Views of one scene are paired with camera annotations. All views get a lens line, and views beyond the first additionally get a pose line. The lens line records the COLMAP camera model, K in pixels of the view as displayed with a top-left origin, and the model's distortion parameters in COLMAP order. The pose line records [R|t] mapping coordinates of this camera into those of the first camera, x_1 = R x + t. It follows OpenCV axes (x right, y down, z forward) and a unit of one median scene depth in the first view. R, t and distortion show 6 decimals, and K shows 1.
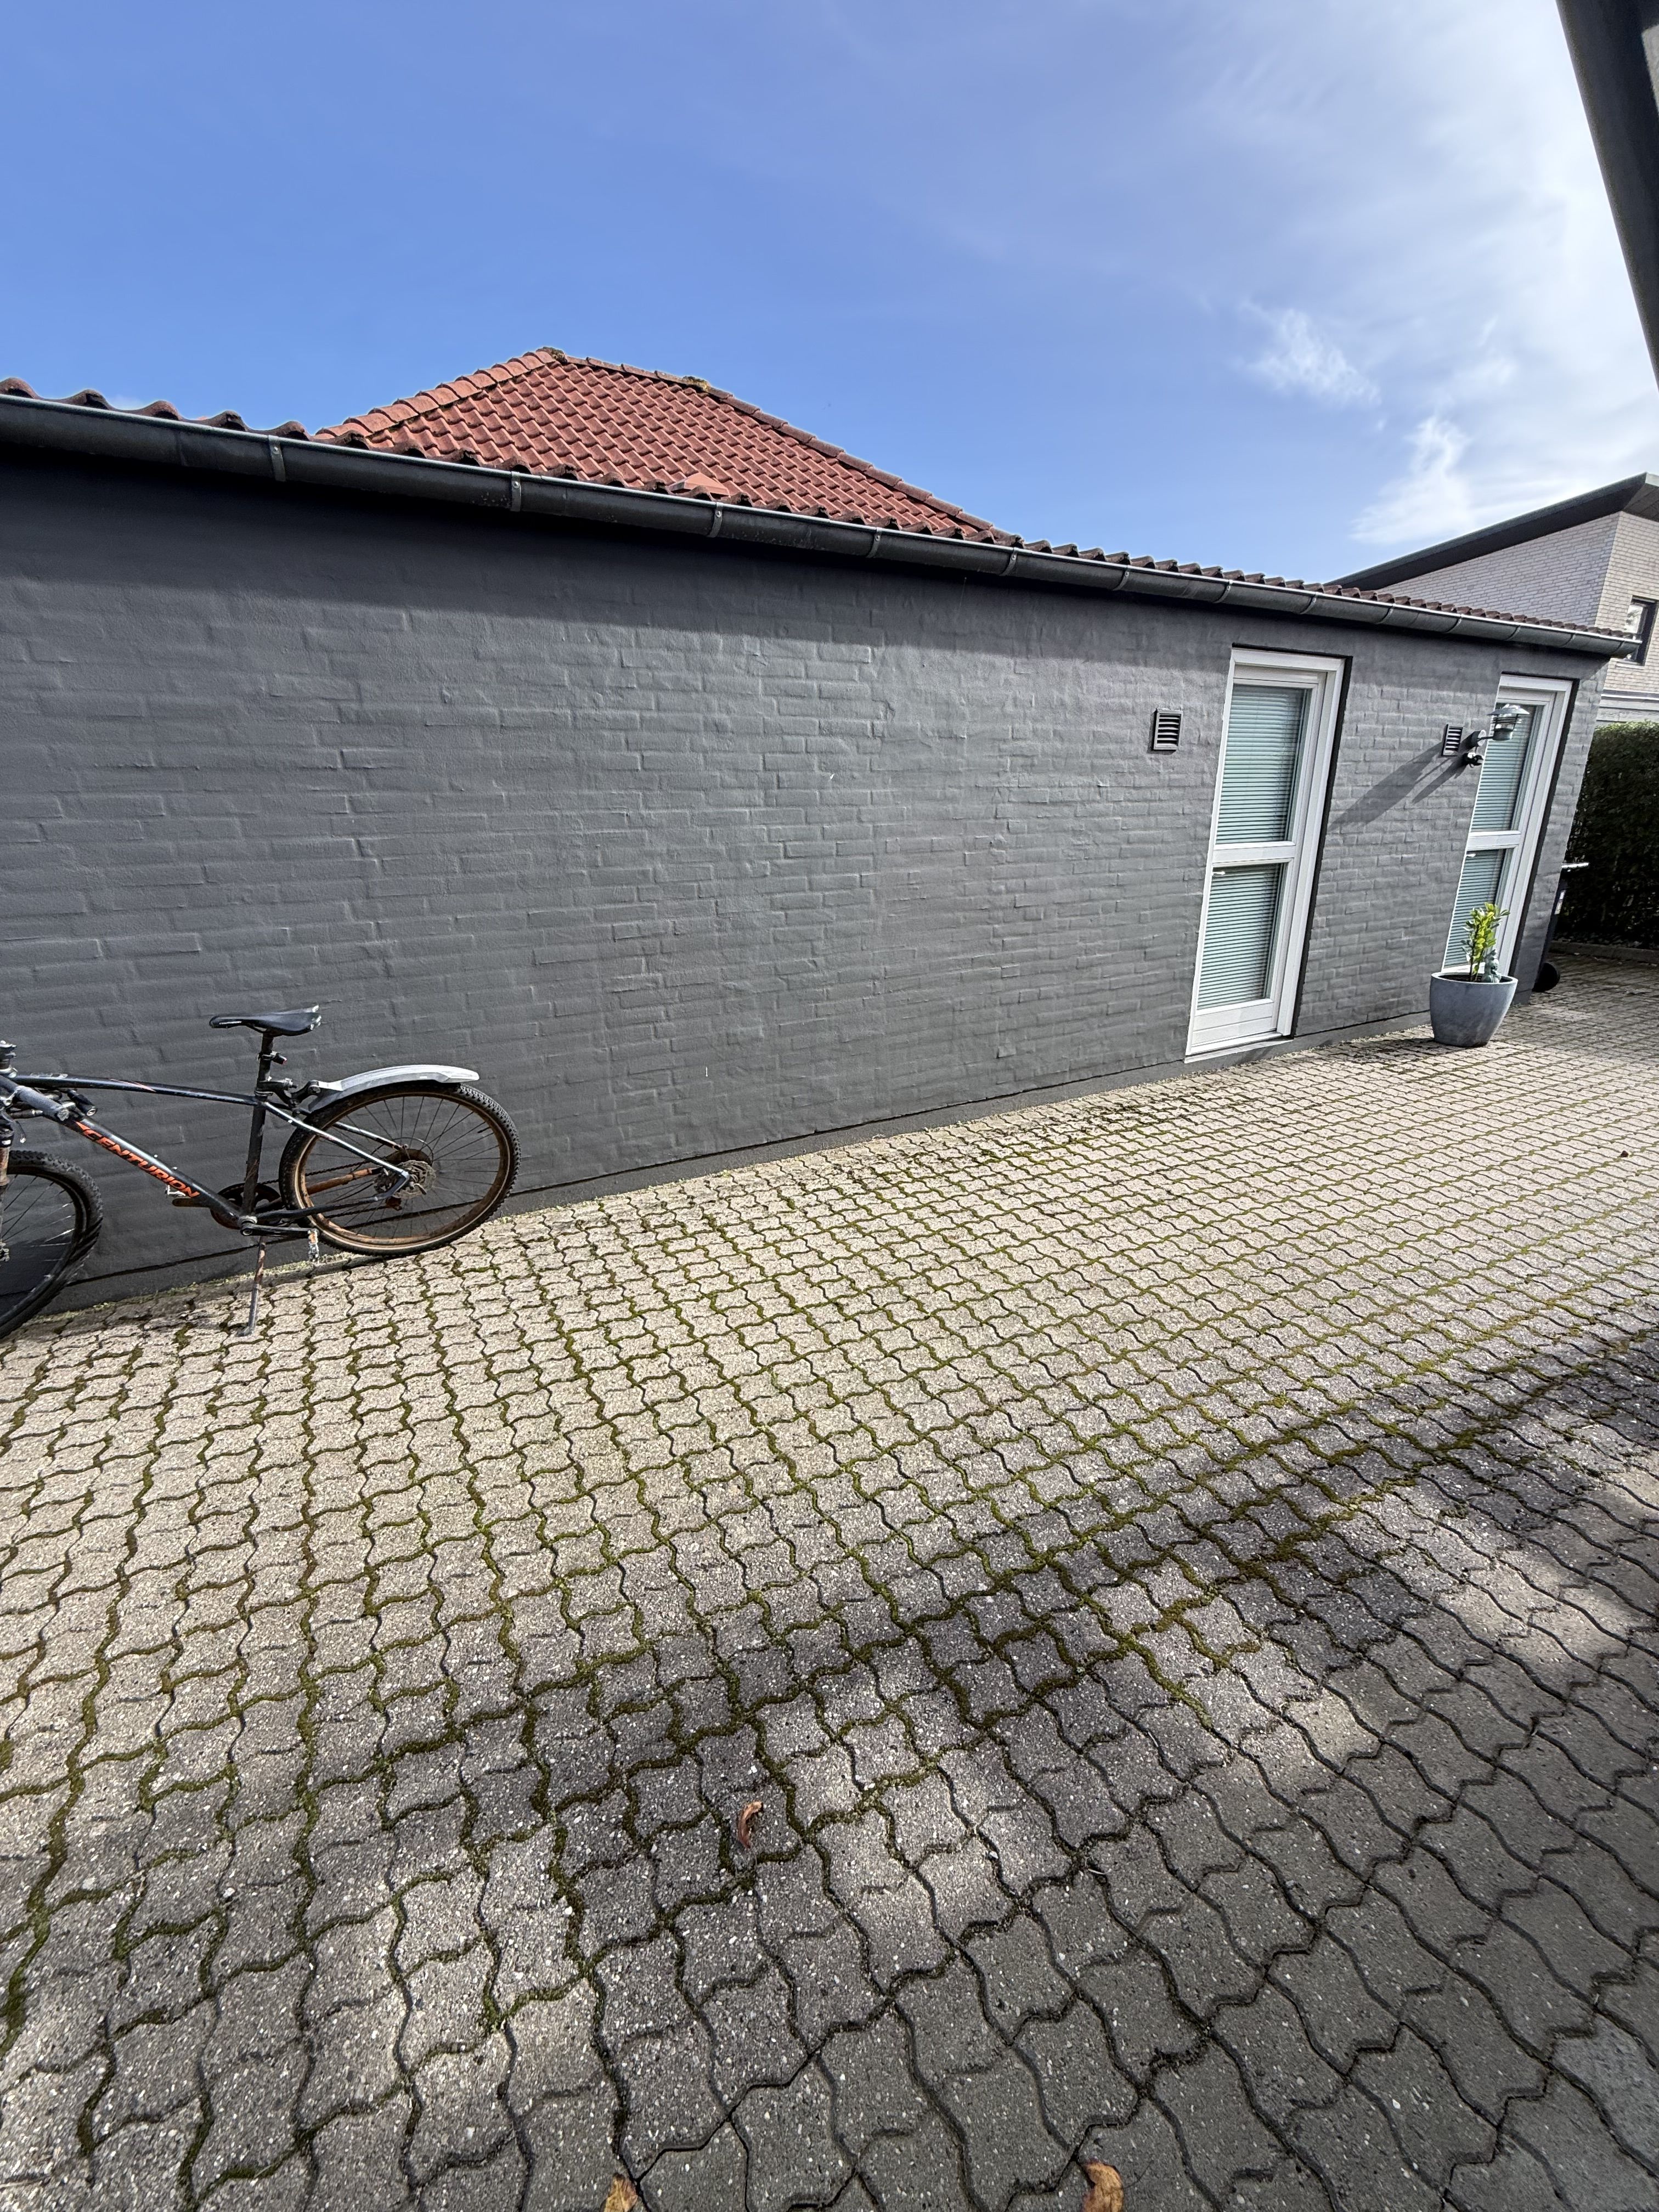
lens RADIAL K [[884.8, 0, 829.4], [0, 884.8, 1107.5], [0, 0, 1]] dist [-0.001441, -0.000168]
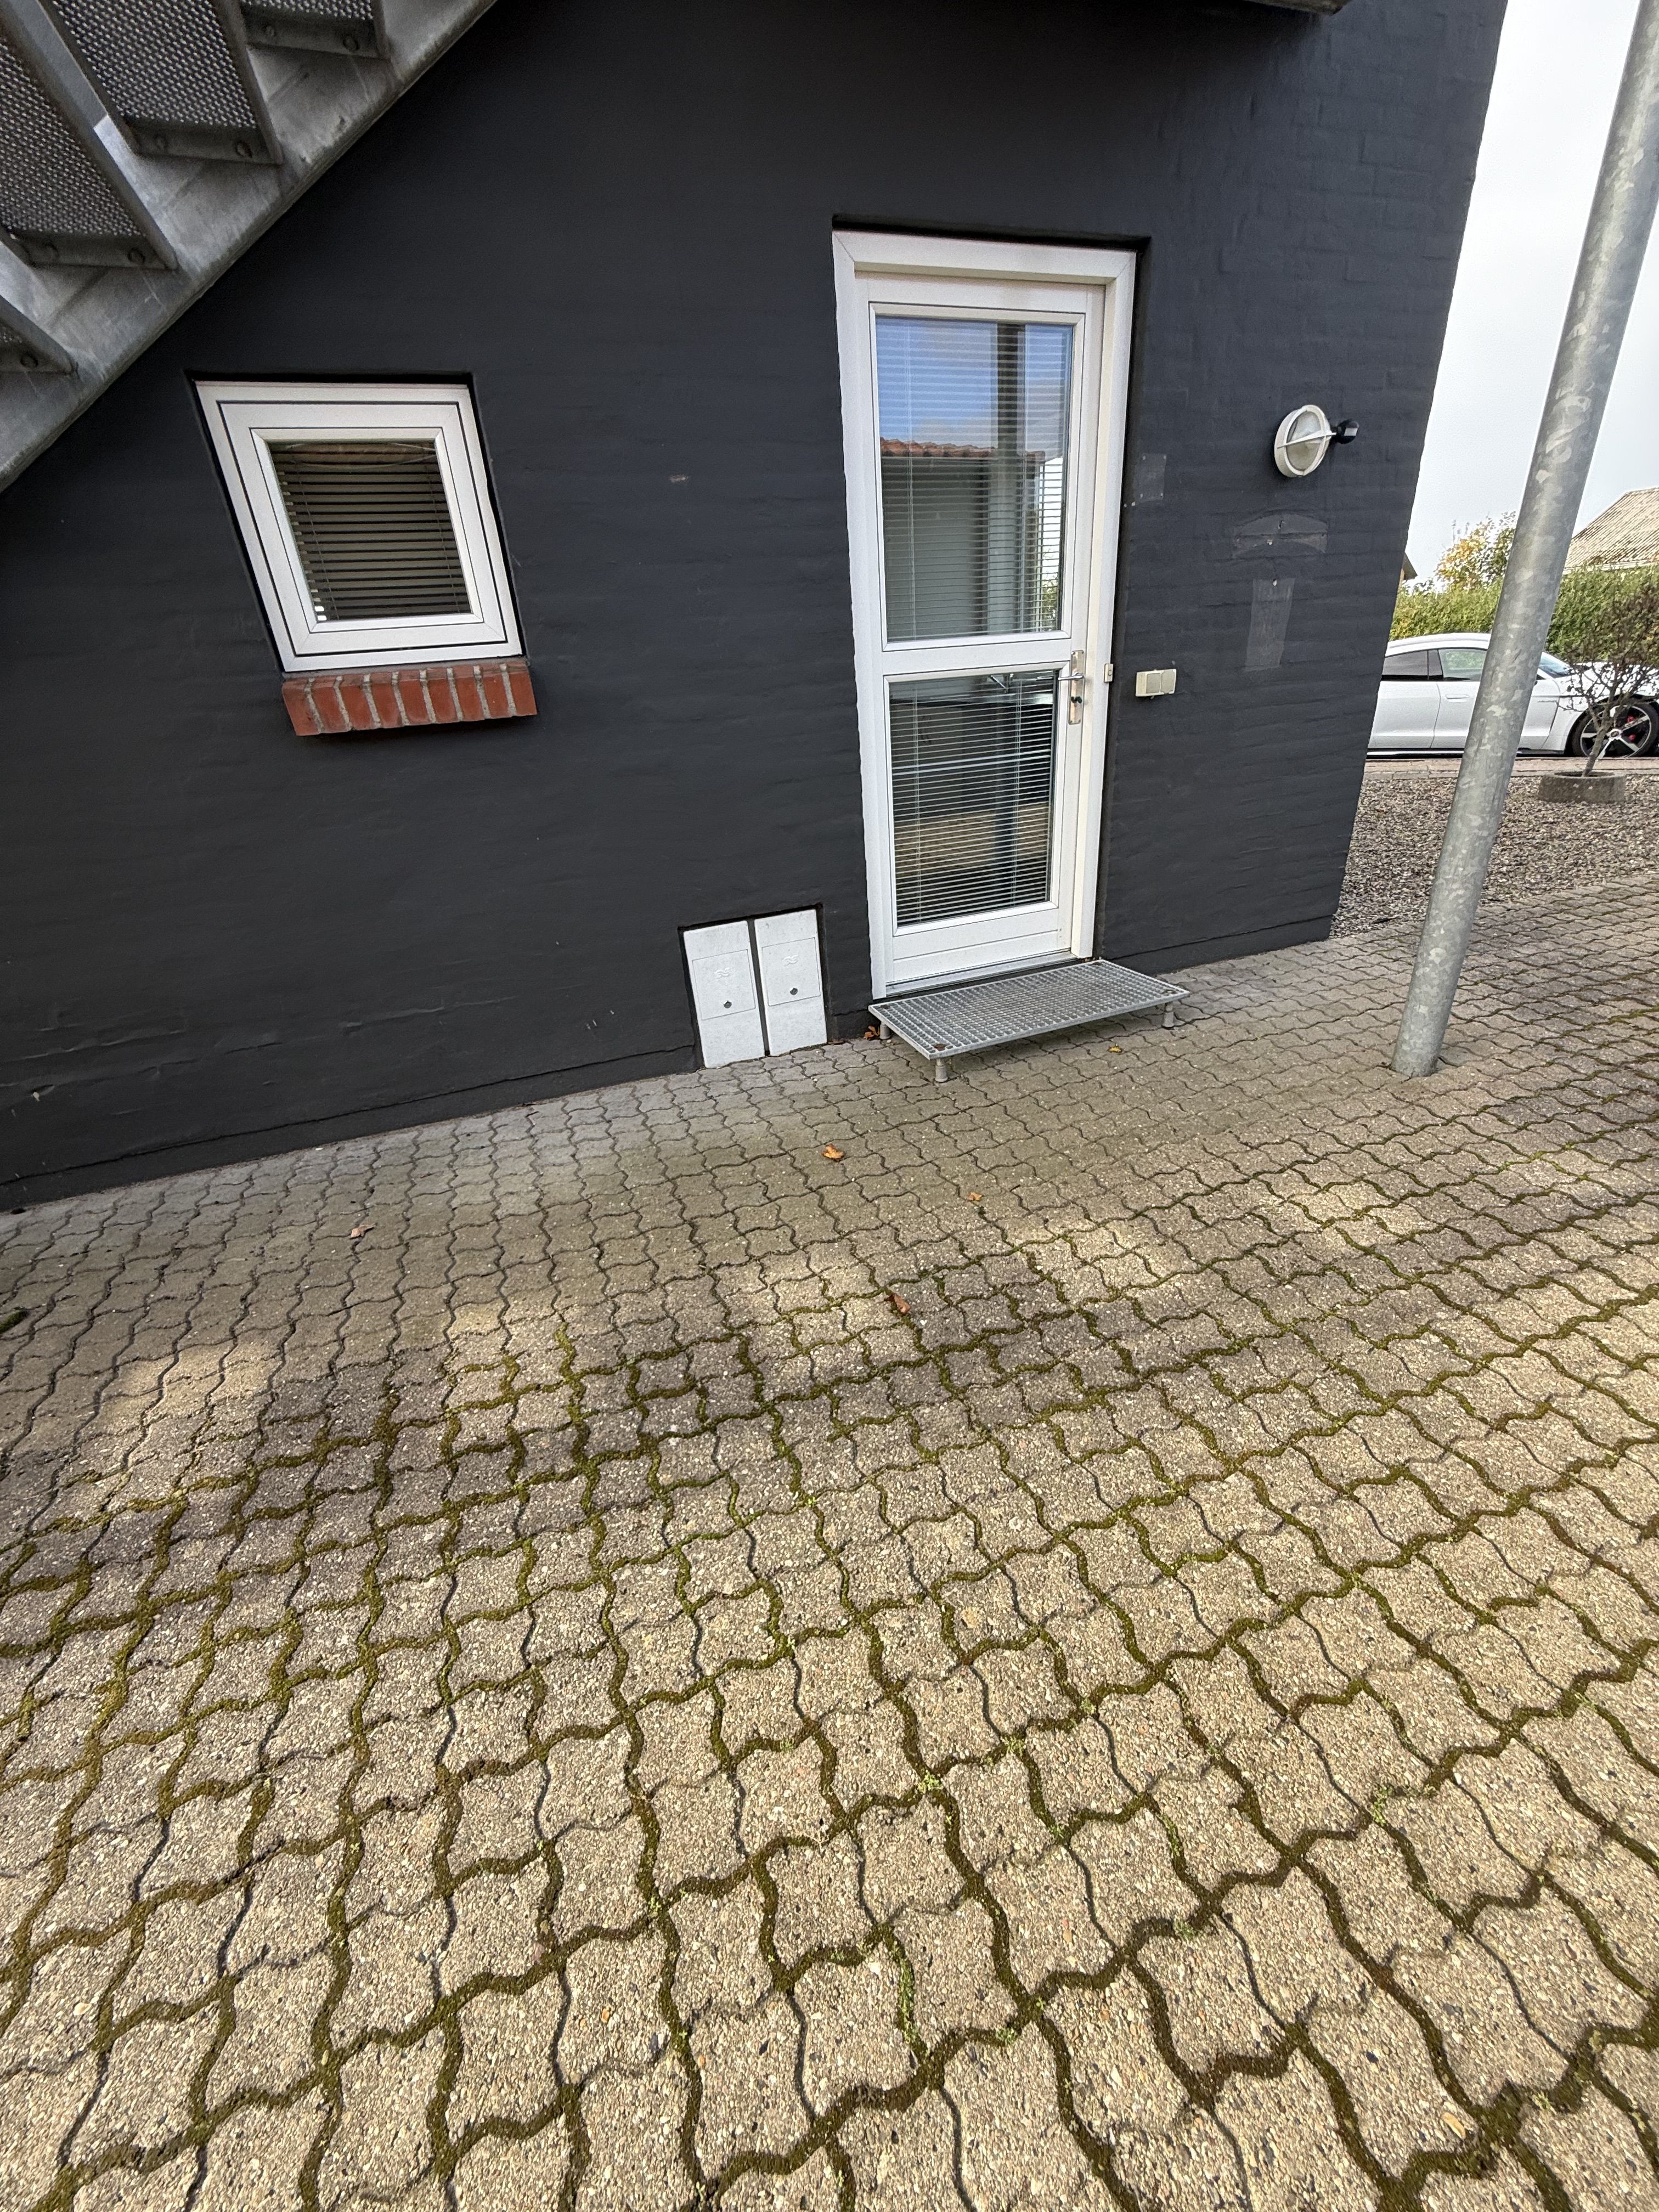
lens RADIAL K [[884.8, 0, 832.1], [0, 884.8, 1105.7], [0, 0, 1]] dist [-0.001441, -0.000168]
pose [[-0.986869, 0.019898, 0.160293, -0.134956], [0.127620, 0.704355, 0.698281, -0.299700], [-0.099009, 0.709569, -0.697645, 1.356661]]
